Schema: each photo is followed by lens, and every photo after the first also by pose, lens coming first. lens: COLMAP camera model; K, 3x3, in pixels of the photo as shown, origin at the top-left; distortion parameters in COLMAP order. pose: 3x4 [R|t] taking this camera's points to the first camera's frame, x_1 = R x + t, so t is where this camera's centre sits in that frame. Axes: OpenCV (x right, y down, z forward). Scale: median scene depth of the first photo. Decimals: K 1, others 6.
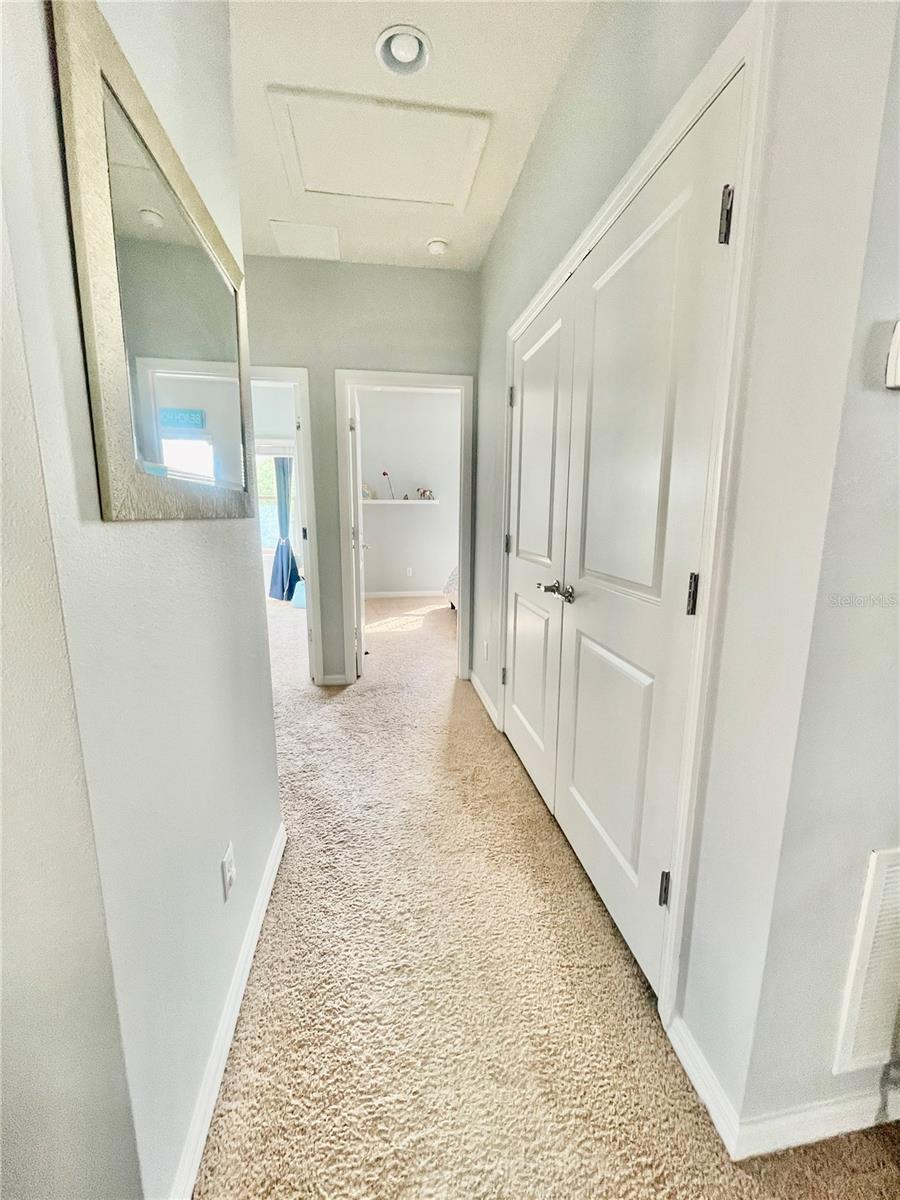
lens RADIAL K [[482.1, 0, 450.1], [0, 482.1, 600.4], [0, 0, 1]] dist [-0.004710, 0.000337]
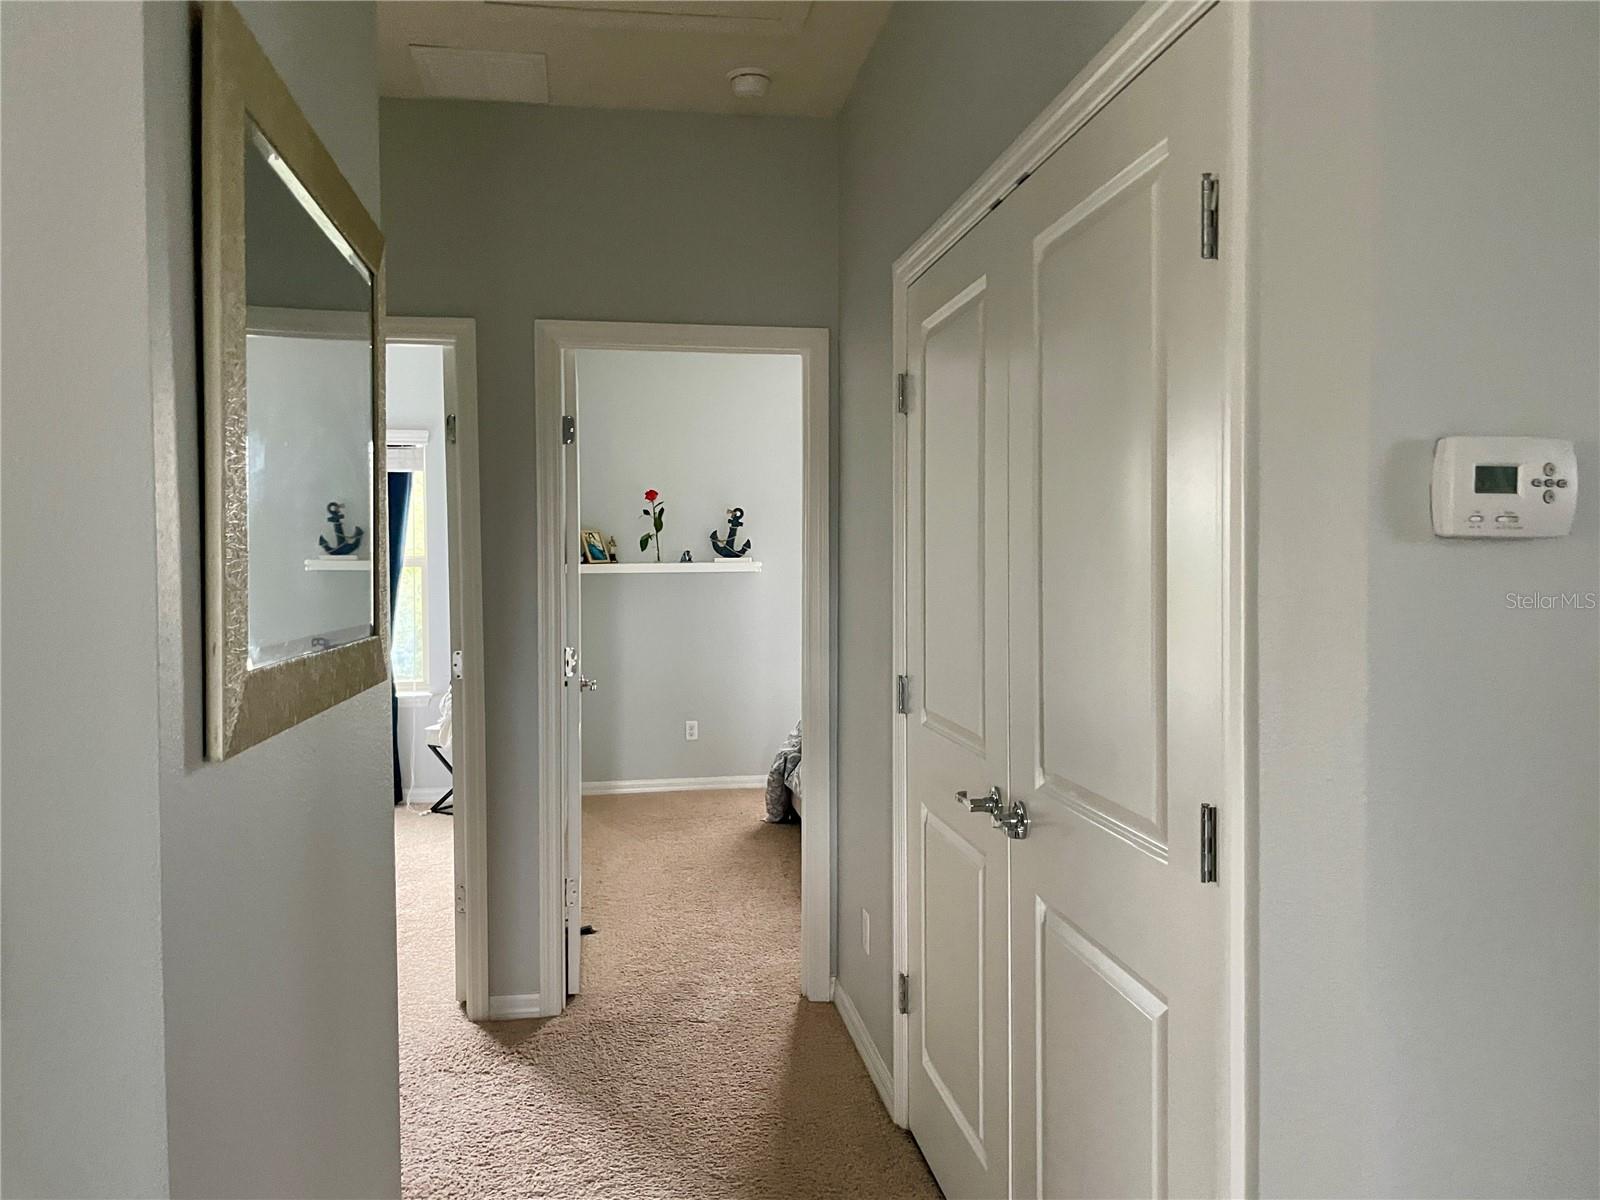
lens RADIAL K [[1221.5, 0, 801.9], [0, 1221.5, 591.6], [0, 0, 1]] dist [0.050643, -0.074077]
pose [[0.999947, -0.007388, 0.007193, 0.020670], [0.008412, 0.987933, -0.154650, -0.046949], [-0.005963, 0.154703, 0.987943, -0.233590]]
